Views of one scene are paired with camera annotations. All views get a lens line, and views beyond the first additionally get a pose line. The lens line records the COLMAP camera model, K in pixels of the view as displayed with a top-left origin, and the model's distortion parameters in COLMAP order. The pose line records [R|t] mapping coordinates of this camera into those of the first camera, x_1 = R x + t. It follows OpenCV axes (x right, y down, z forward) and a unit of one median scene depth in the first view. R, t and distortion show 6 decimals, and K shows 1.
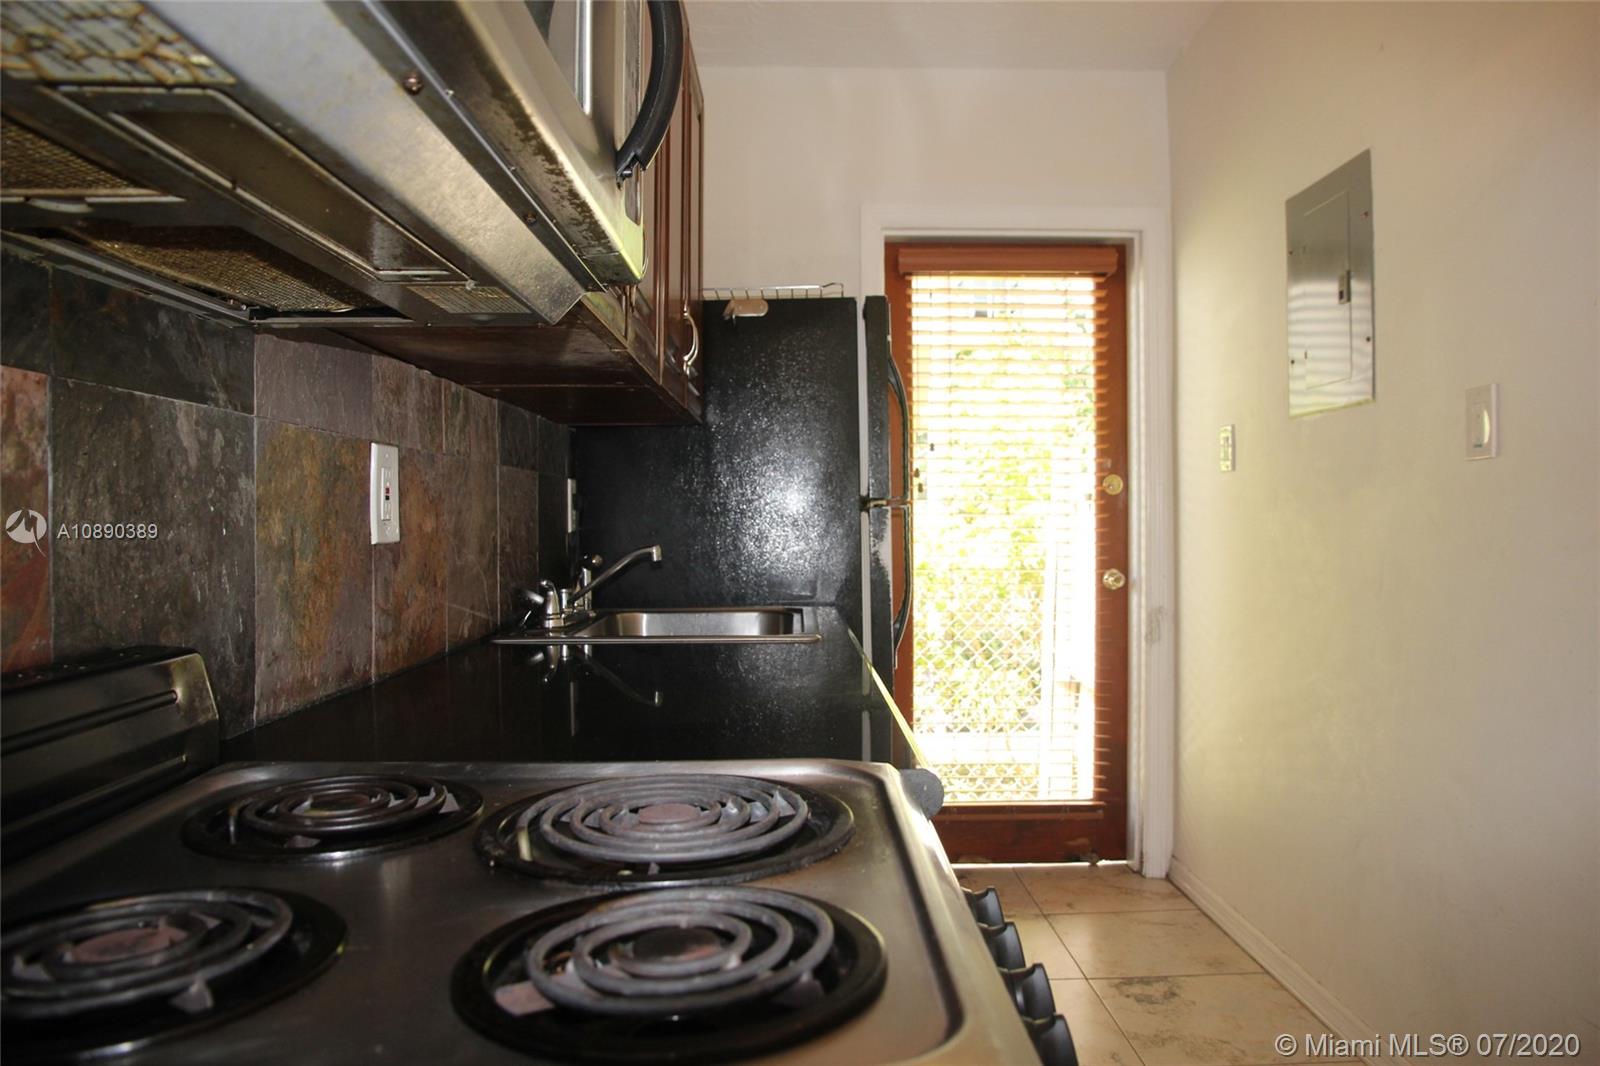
lens RADIAL K [[1108.8, 0, 805.5], [0, 1108.8, 532.7], [0, 0, 1]] dist [-0.113347, 0.056103]
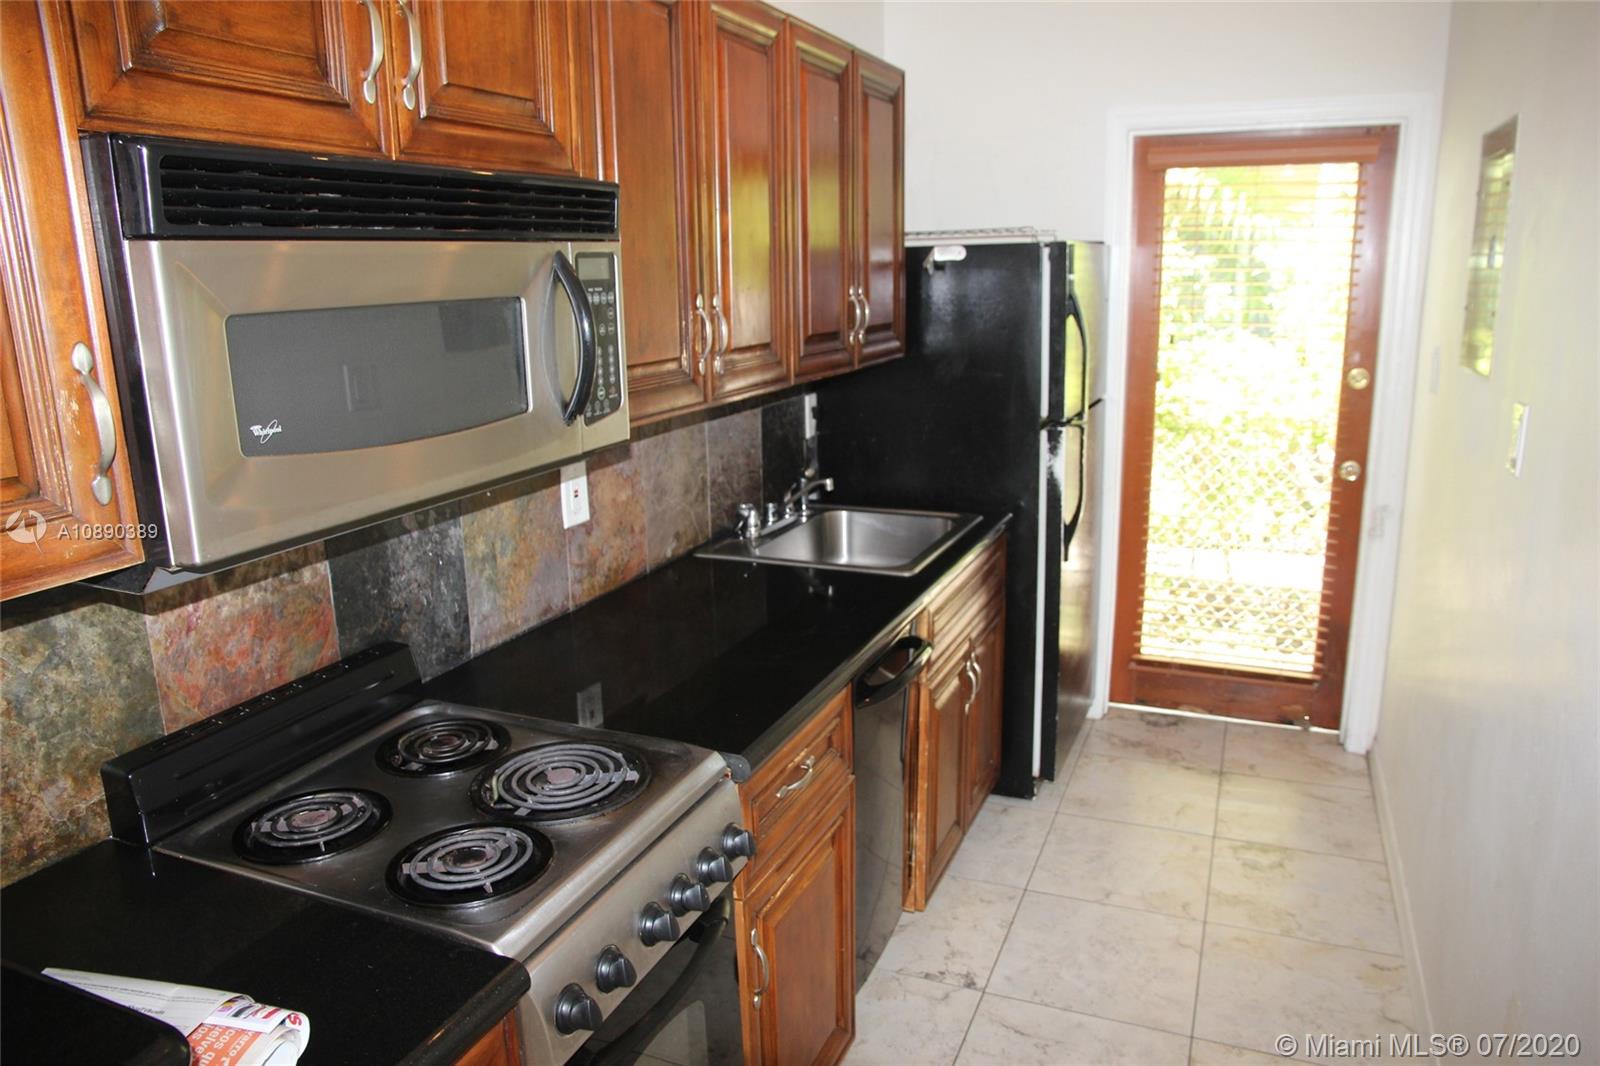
lens RADIAL K [[1103.6, 0, 804.7], [0, 1103.6, 537.7], [0, 0, 1]] dist [-0.124158, 0.086967]
pose [[0.914552, 0.084319, -0.395581, 0.542123], [0.008821, 0.973638, 0.227928, -0.327267], [0.404371, -0.211941, 0.889699, -0.282840]]
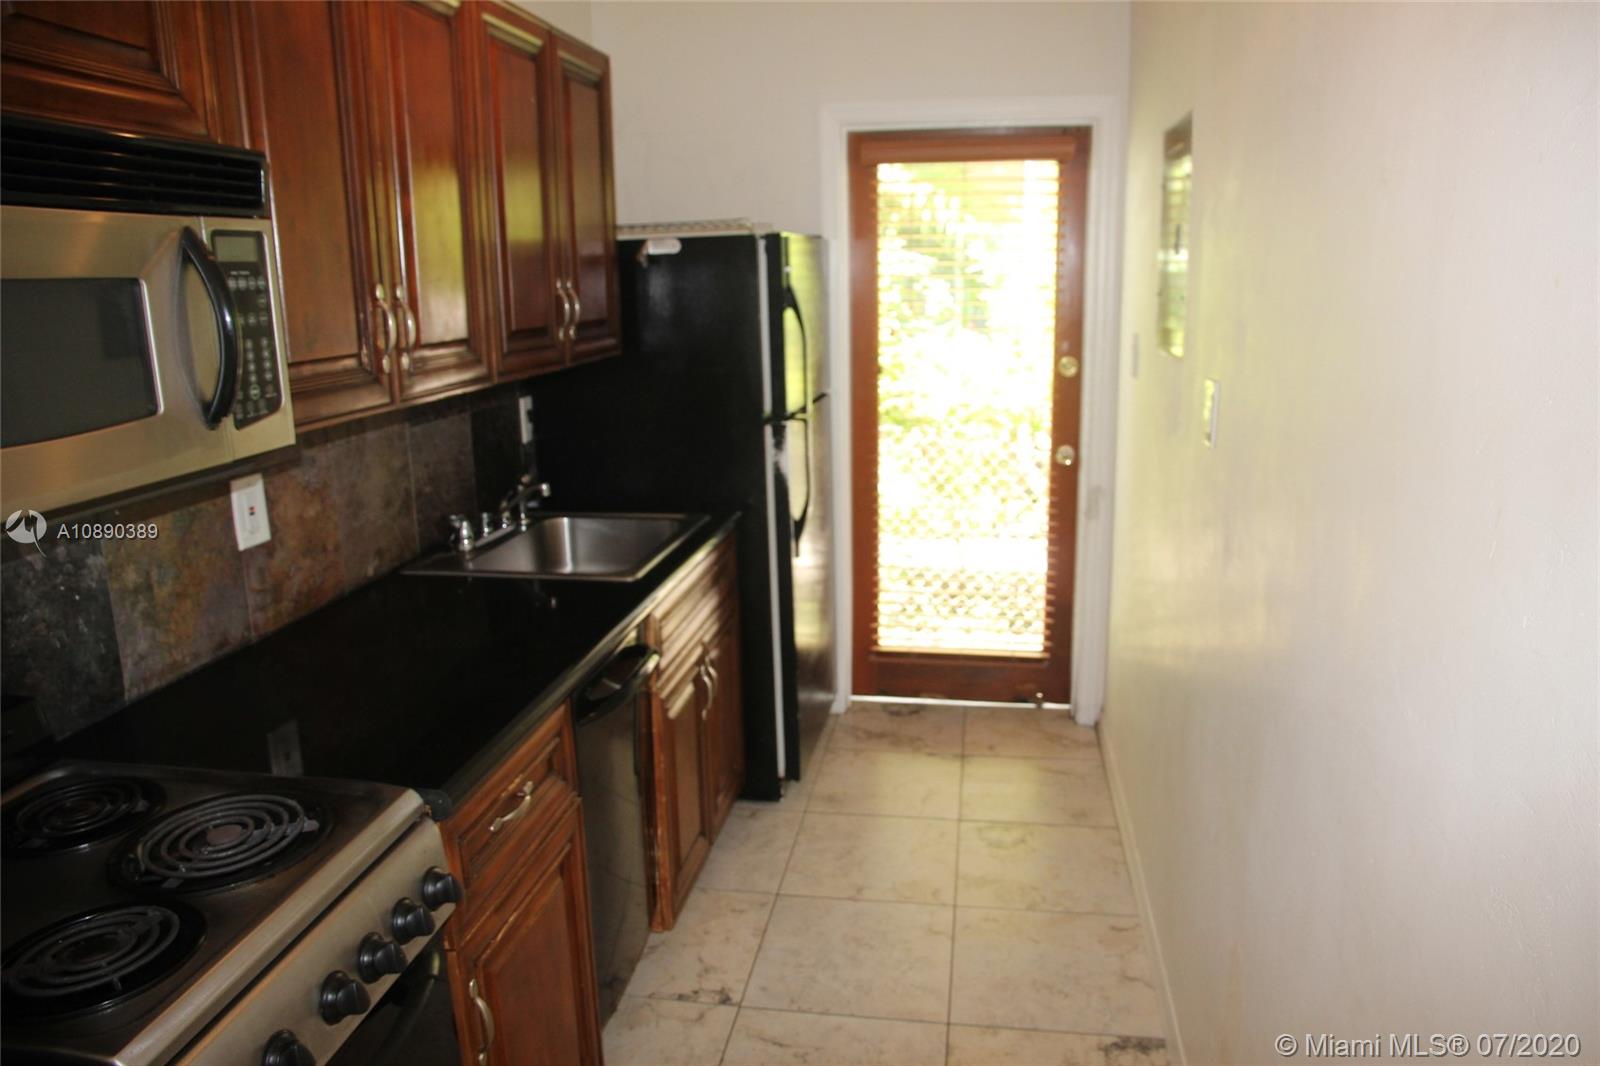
lens RADIAL K [[1099.3, 0, 817.0], [0, 1099.3, 533.9], [0, 0, 1]] dist [-0.128483, 0.089693]
pose [[0.985446, 0.029701, -0.167375, 0.556501], [0.008095, 0.975302, 0.220727, -0.300211], [0.169796, -0.218869, 0.960867, -0.198415]]
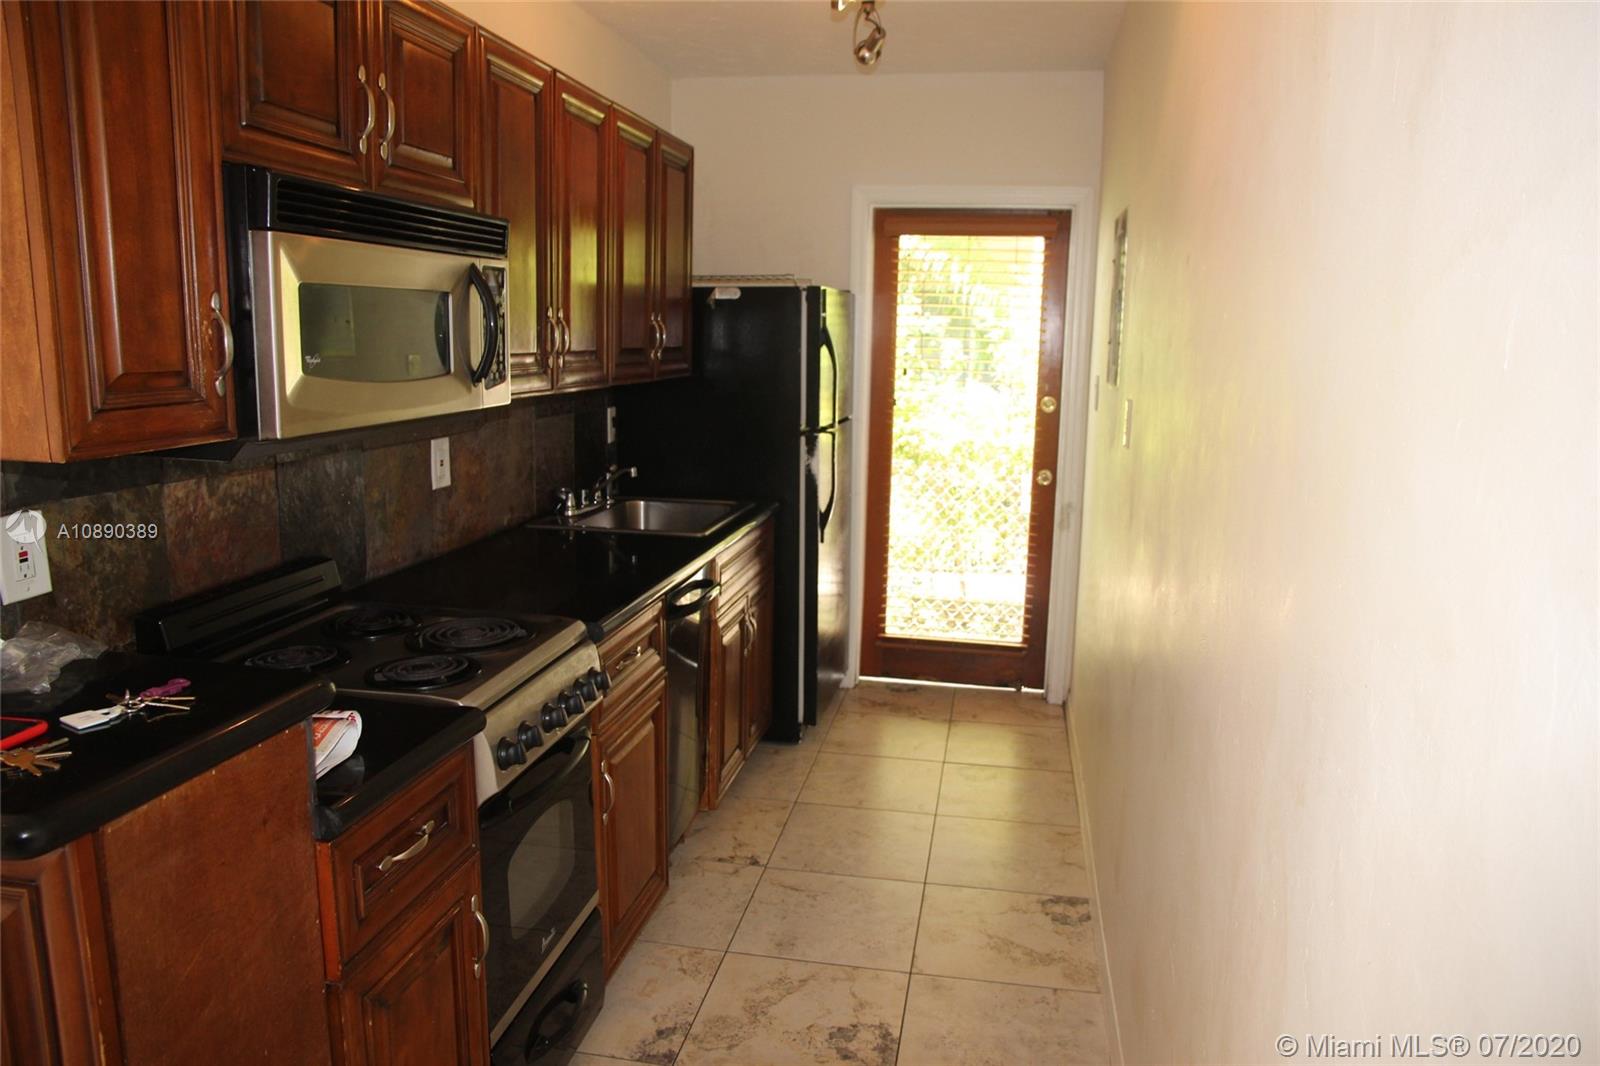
lens RADIAL K [[1103.6, 0, 804.7], [0, 1103.6, 537.7], [0, 0, 1]] dist [-0.124158, 0.086967]
pose [[0.979296, 0.061156, -0.192975, 0.644537], [-0.027578, 0.984692, 0.172109, -0.257507], [0.200546, -0.163224, 0.965991, -0.790945]]
